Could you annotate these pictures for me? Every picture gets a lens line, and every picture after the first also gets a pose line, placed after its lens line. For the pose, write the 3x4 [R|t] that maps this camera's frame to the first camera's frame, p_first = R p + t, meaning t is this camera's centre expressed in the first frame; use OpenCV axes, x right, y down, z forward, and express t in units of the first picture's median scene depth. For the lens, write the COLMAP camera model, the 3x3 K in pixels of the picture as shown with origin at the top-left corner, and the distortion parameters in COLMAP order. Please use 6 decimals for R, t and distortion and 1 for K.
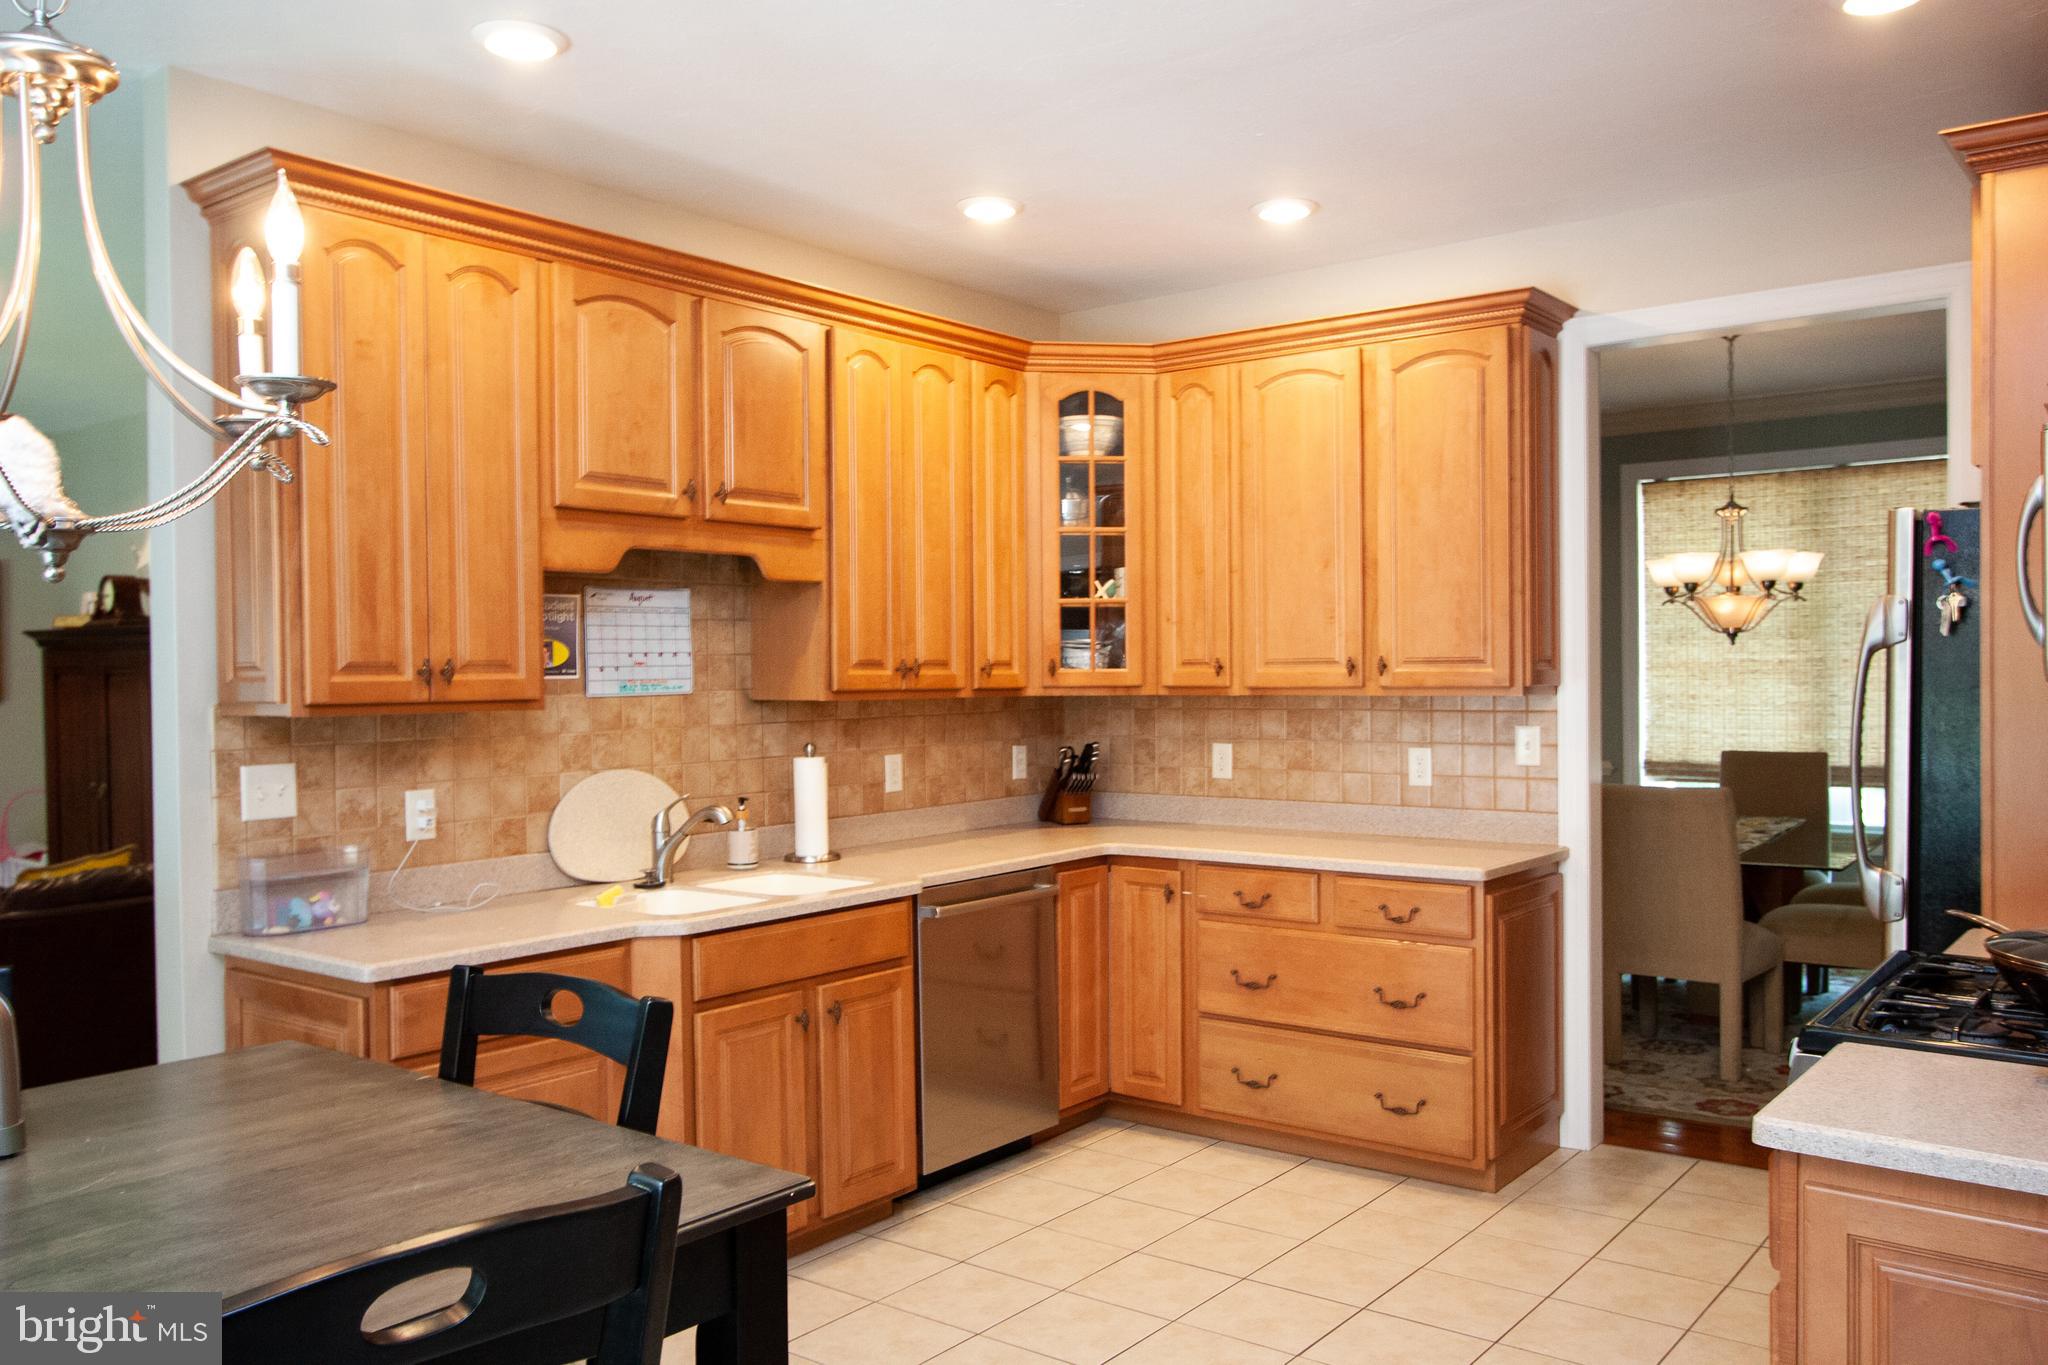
lens RADIAL K [[1592.6, 0, 1021.4], [0, 1592.6, 685.2], [0, 0, 1]] dist [0.008503, -0.000175]
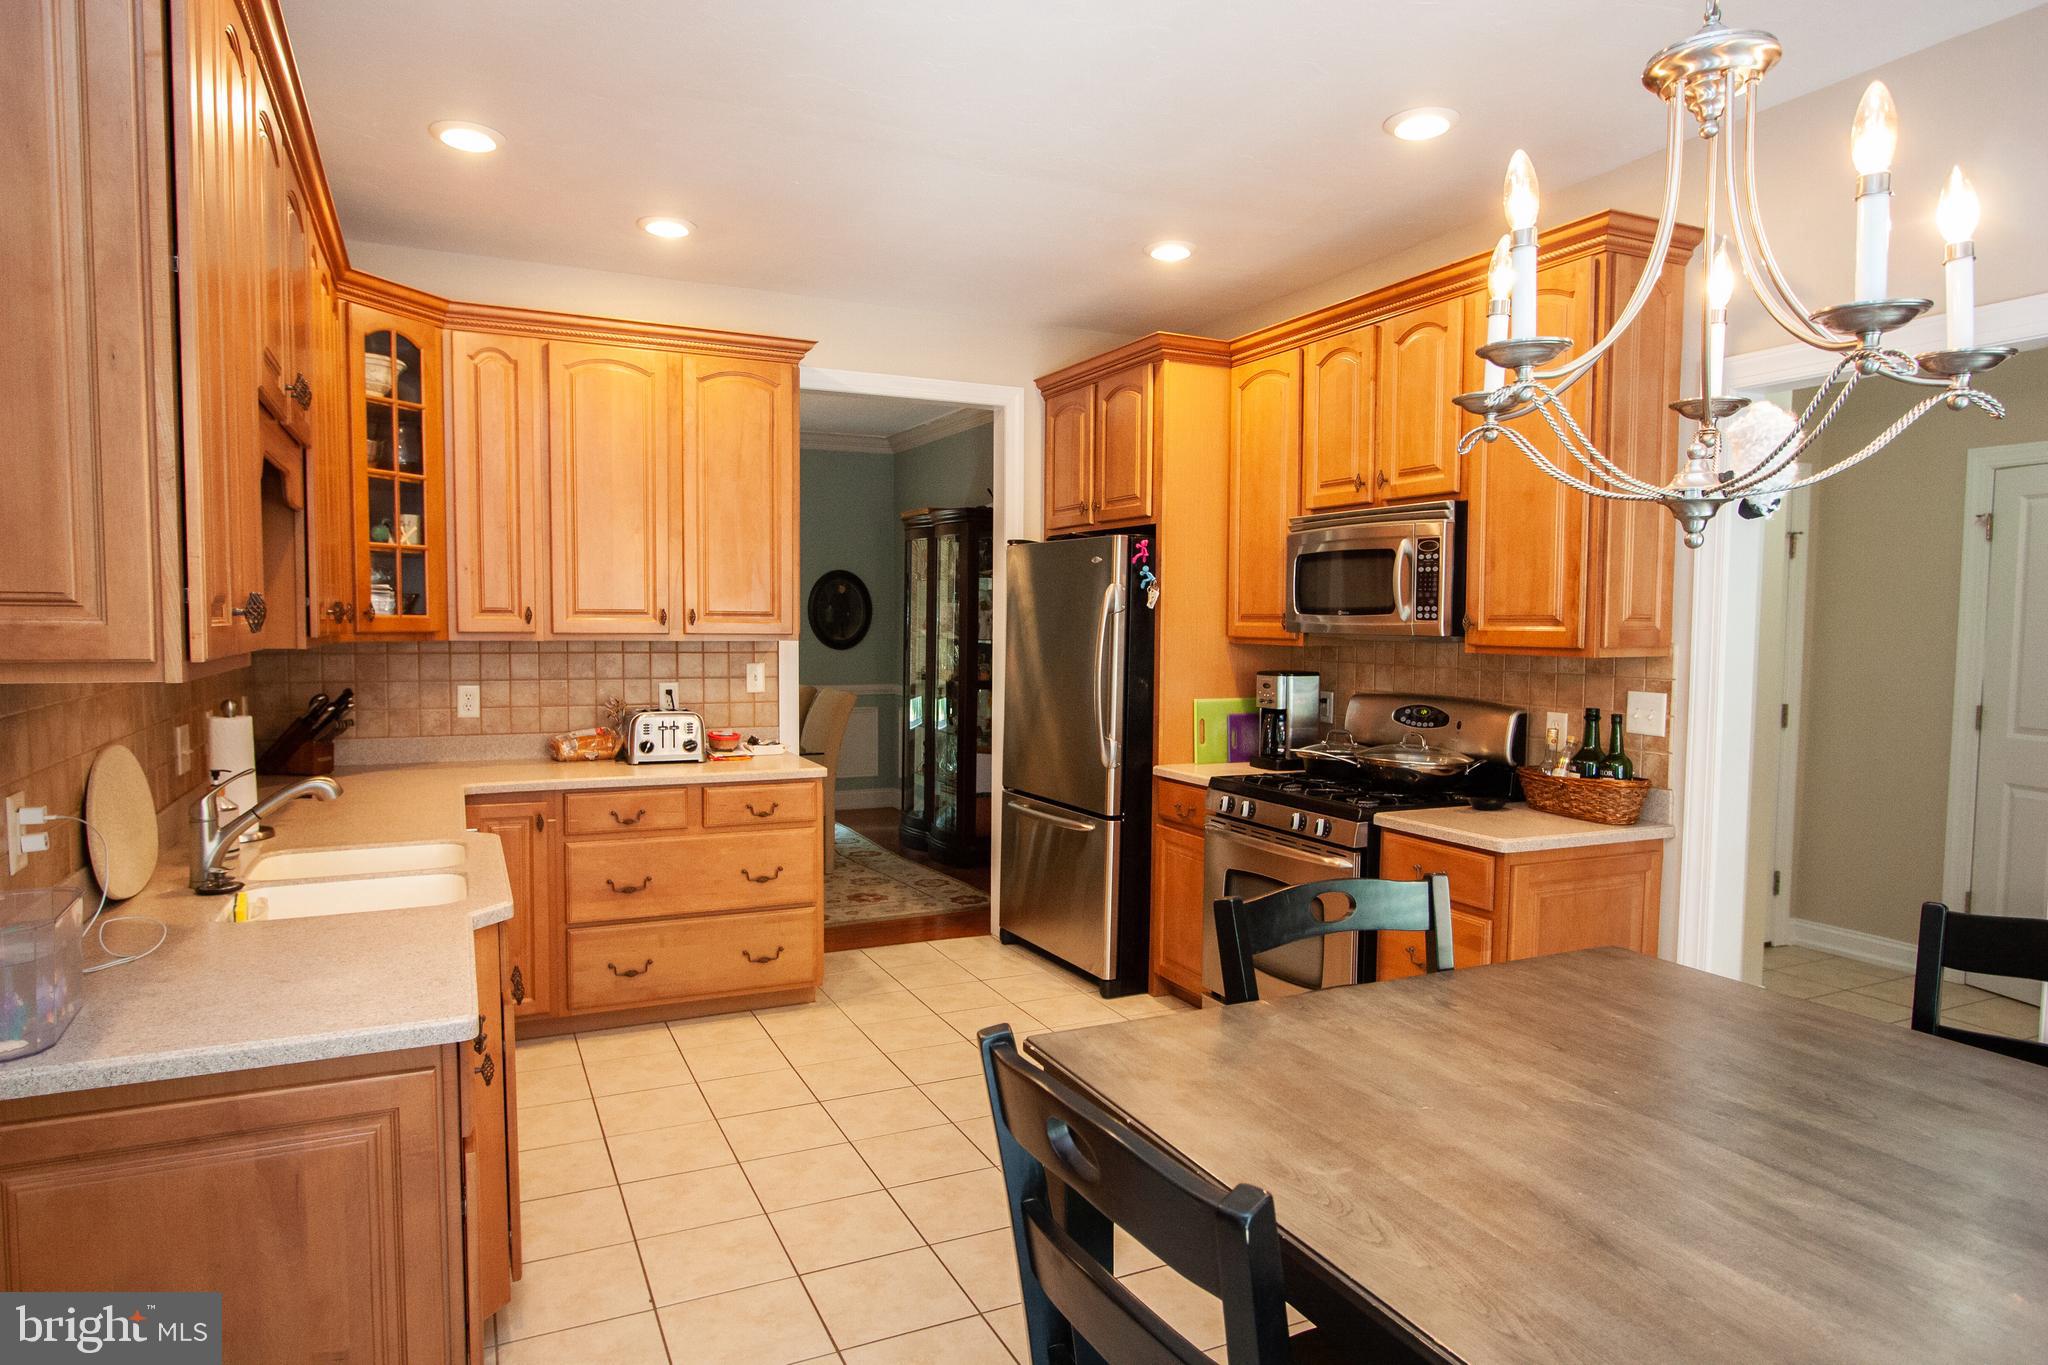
lens RADIAL K [[1227.1, 0, 1025.8], [0, 1227.1, 684.0], [0, 0, 1]] dist [-0.003581, 0.000093]
pose [[0.448567, -0.034000, 0.893102, -0.550940], [-0.007037, 0.999111, 0.041570, -0.001582], [-0.893722, -0.024932, 0.447929, 0.361347]]
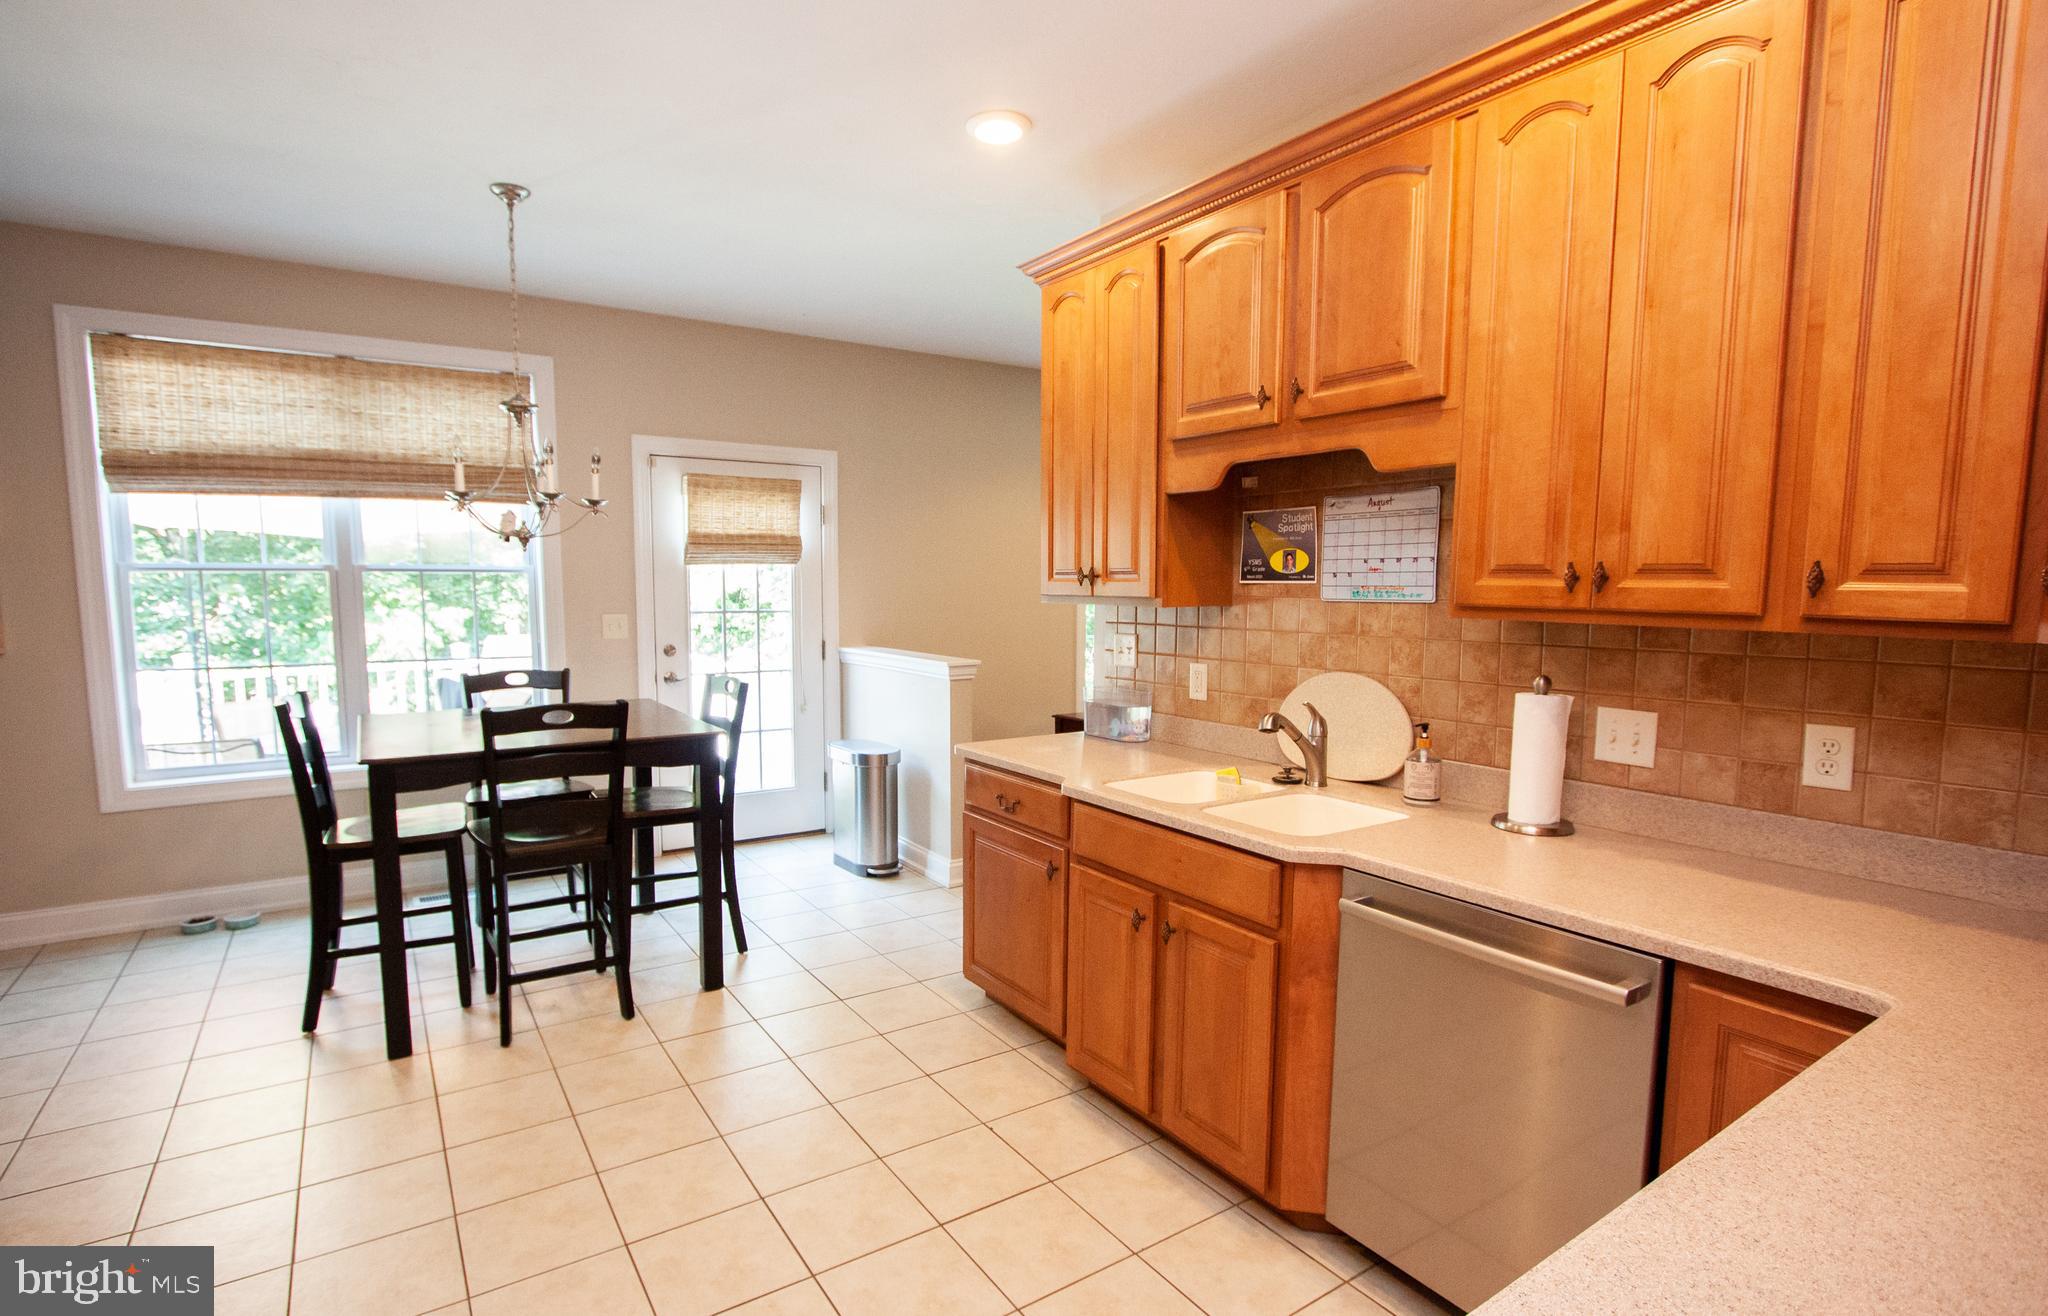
lens RADIAL K [[1024.7, 0, 1018.1], [0, 1024.7, 672.1], [0, 0, 1]] dist [-0.025952, -0.000238]
pose [[-0.321261, 0.093903, -0.942324, 0.426188], [-0.009342, 0.994709, 0.102308, -0.012931], [0.946945, 0.041671, -0.318684, 0.976740]]
